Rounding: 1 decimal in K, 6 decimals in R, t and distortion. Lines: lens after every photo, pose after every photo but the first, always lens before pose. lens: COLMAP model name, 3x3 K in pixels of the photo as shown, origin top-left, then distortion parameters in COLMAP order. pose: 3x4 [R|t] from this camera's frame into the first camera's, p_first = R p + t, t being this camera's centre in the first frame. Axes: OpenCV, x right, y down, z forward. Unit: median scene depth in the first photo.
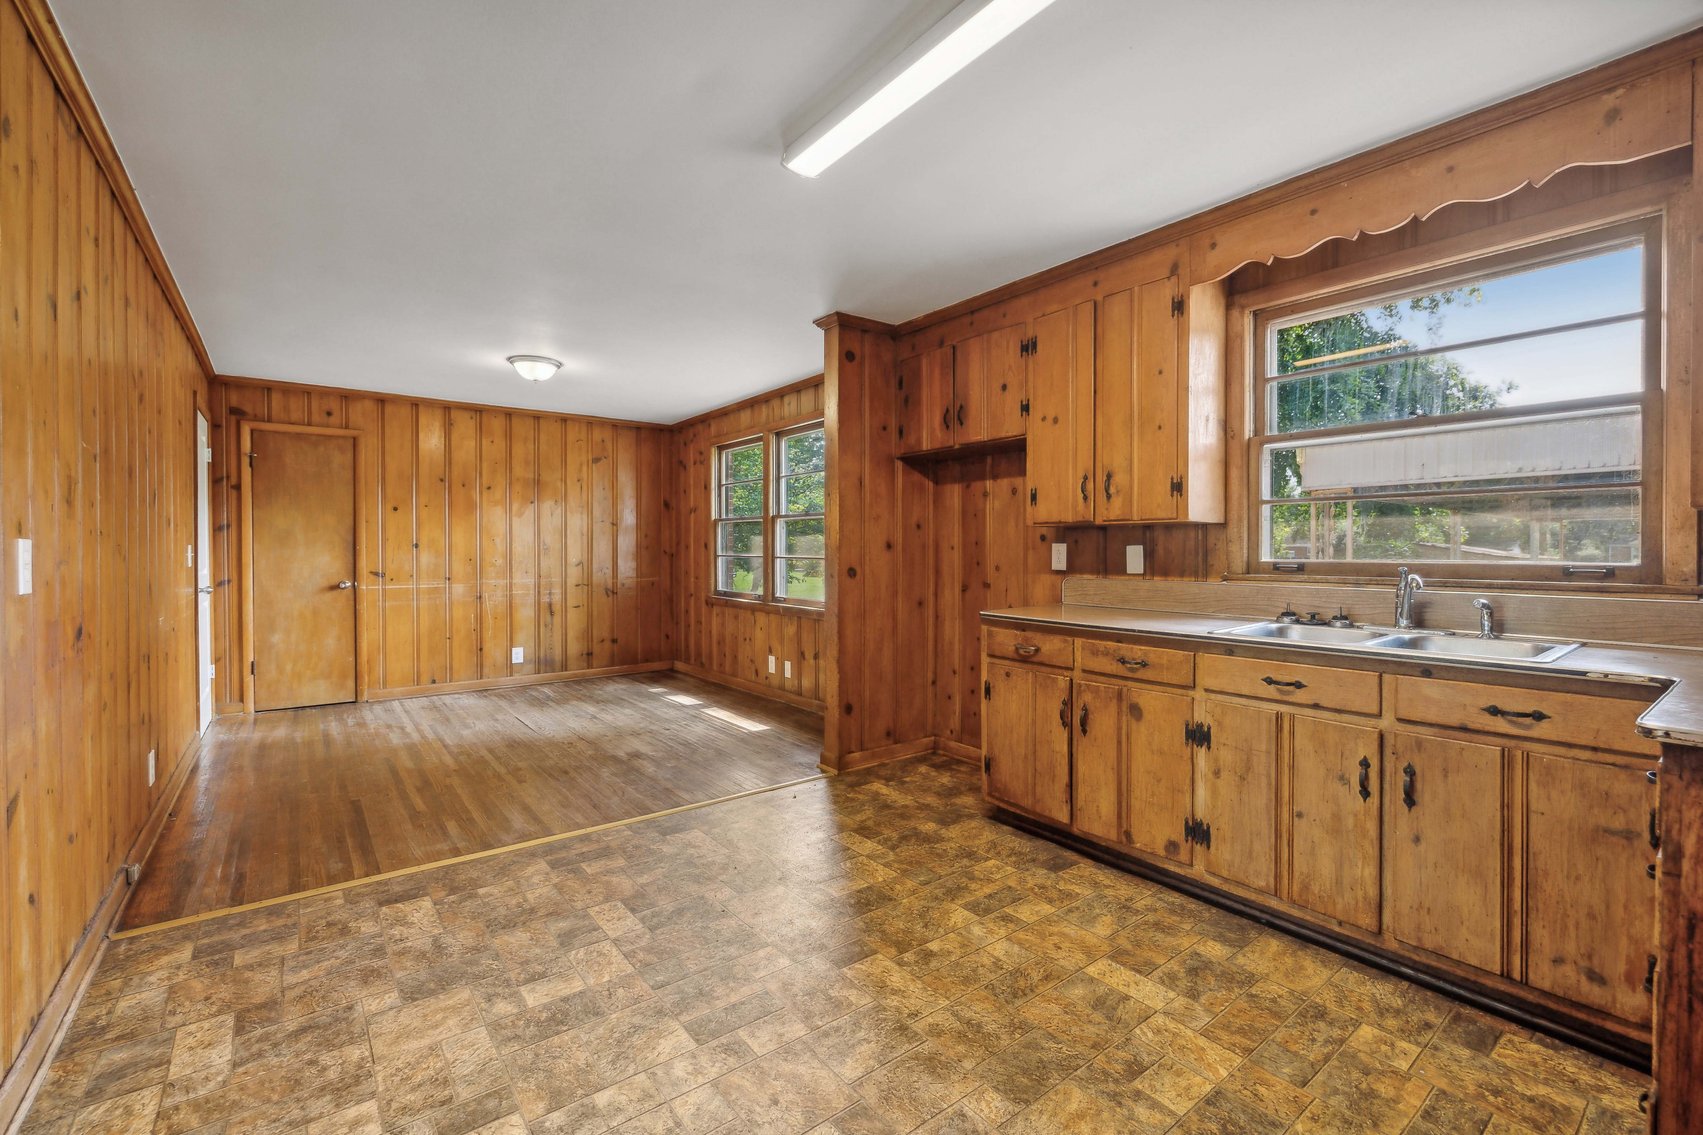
lens RADIAL K [[731.8, 0, 860.3], [0, 731.8, 565.8], [0, 0, 1]] dist [0.000735, 0.001264]
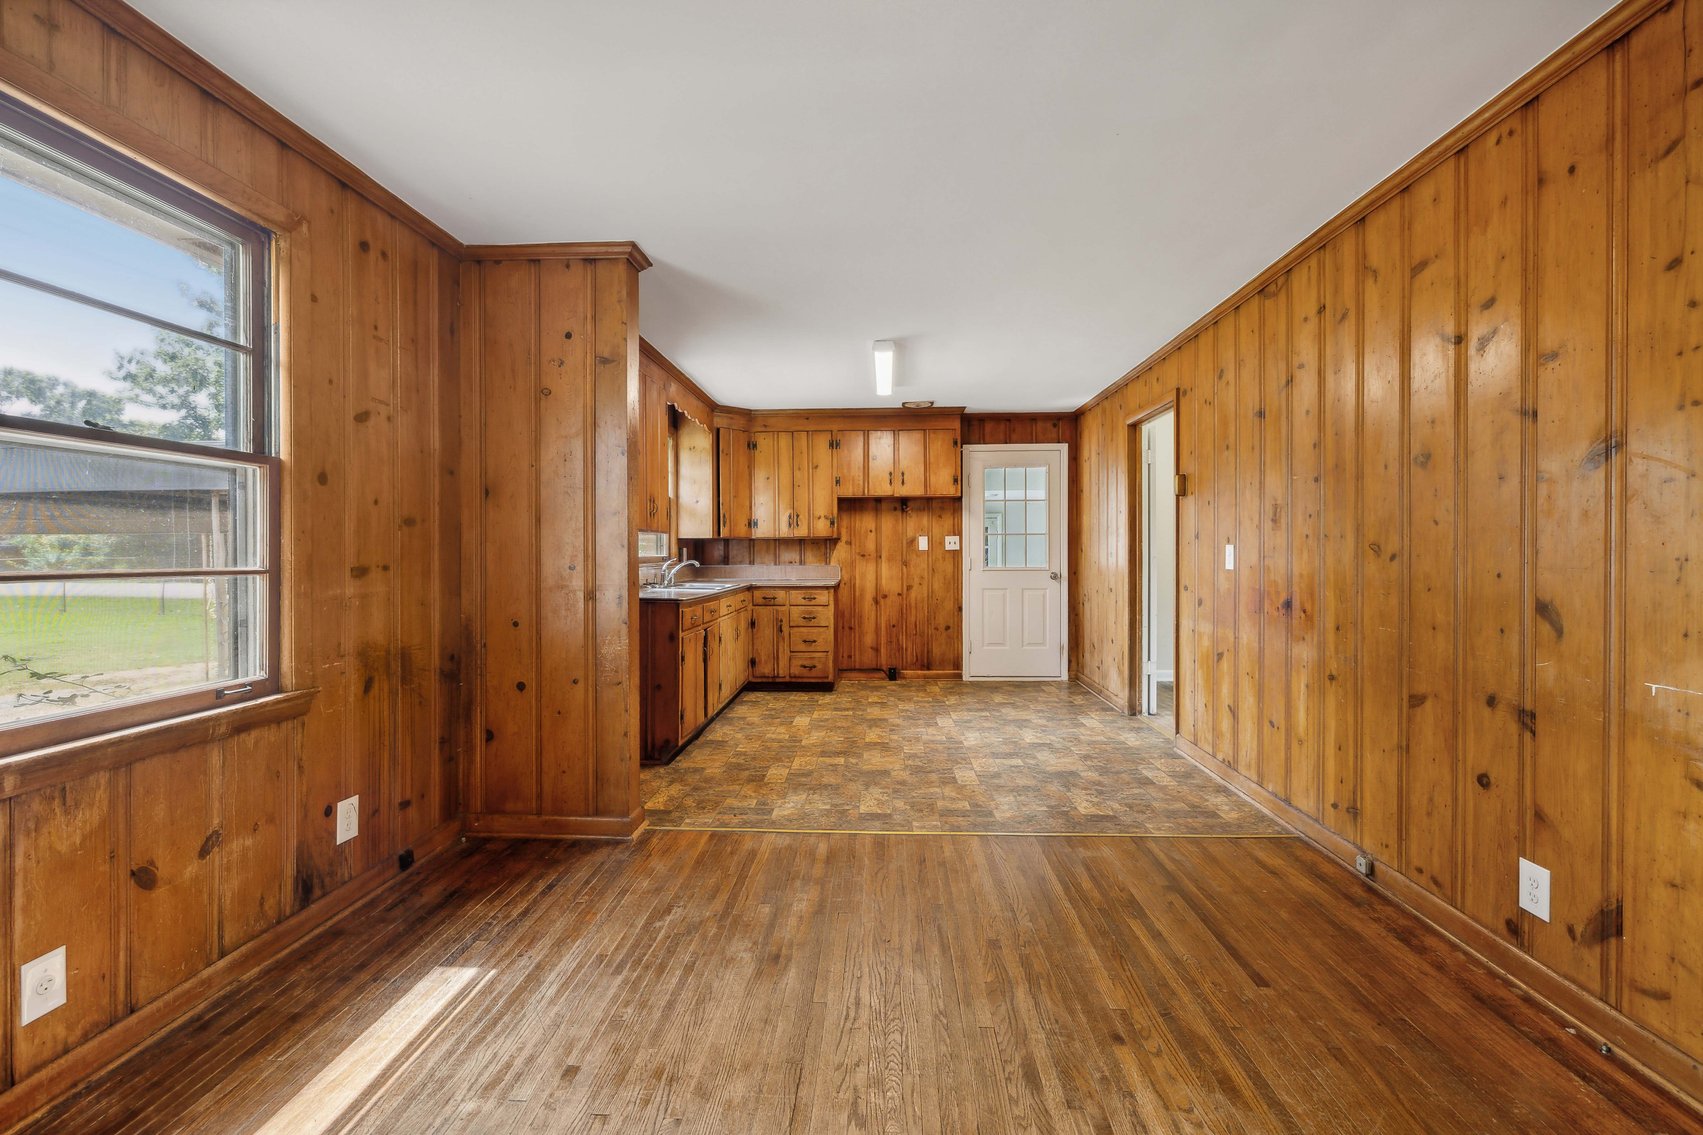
lens RADIAL K [[731.8, 0, 855.1], [0, 731.8, 556.6], [0, 0, 1]] dist [0.000735, 0.001264]
pose [[-0.764043, -0.000748, 0.645165, -1.099309], [0.018344, 0.999570, 0.022883, -0.040637], [-0.644905, 0.029319, -0.763700, 2.196931]]
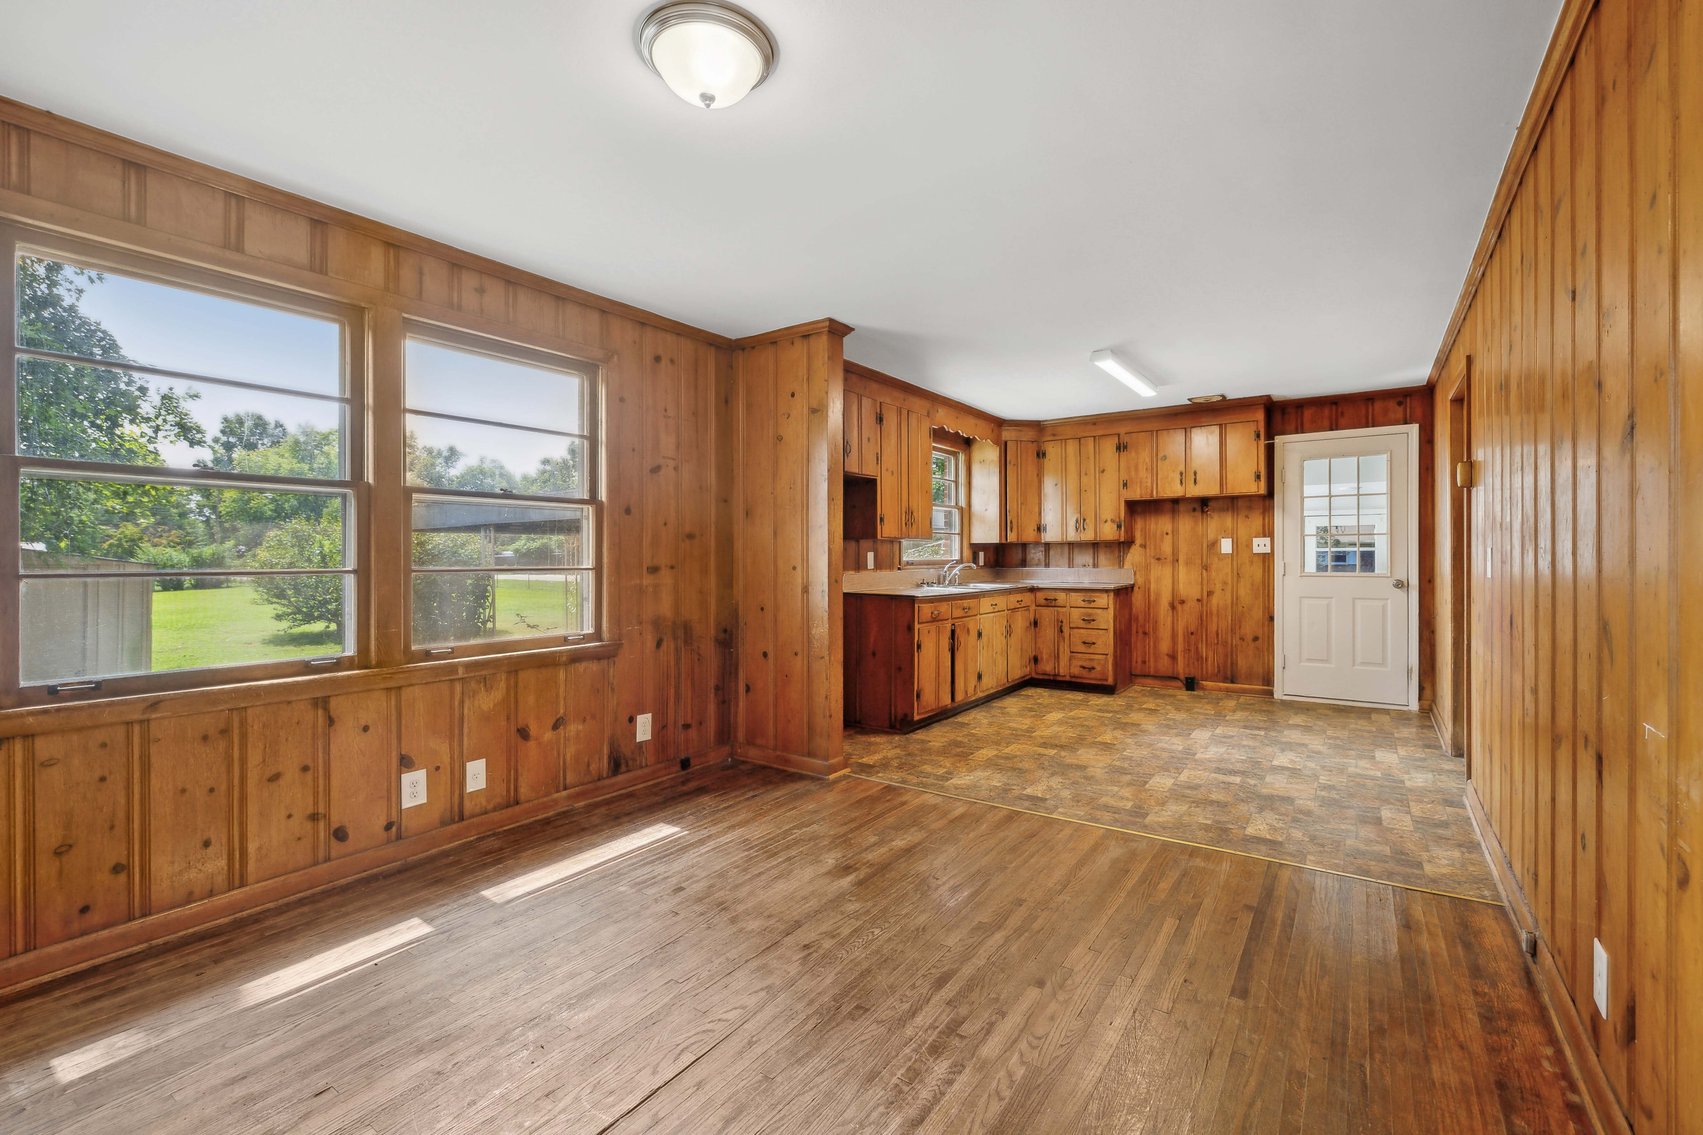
lens RADIAL K [[731.8, 0, 866.6], [0, 731.8, 560.3], [0, 0, 1]] dist [0.000735, 0.001264]
pose [[-0.312030, -0.003713, 0.950065, -1.528823], [0.025572, 0.999597, 0.012305, -0.037237], [-0.949728, 0.028134, -0.311810, 1.937414]]
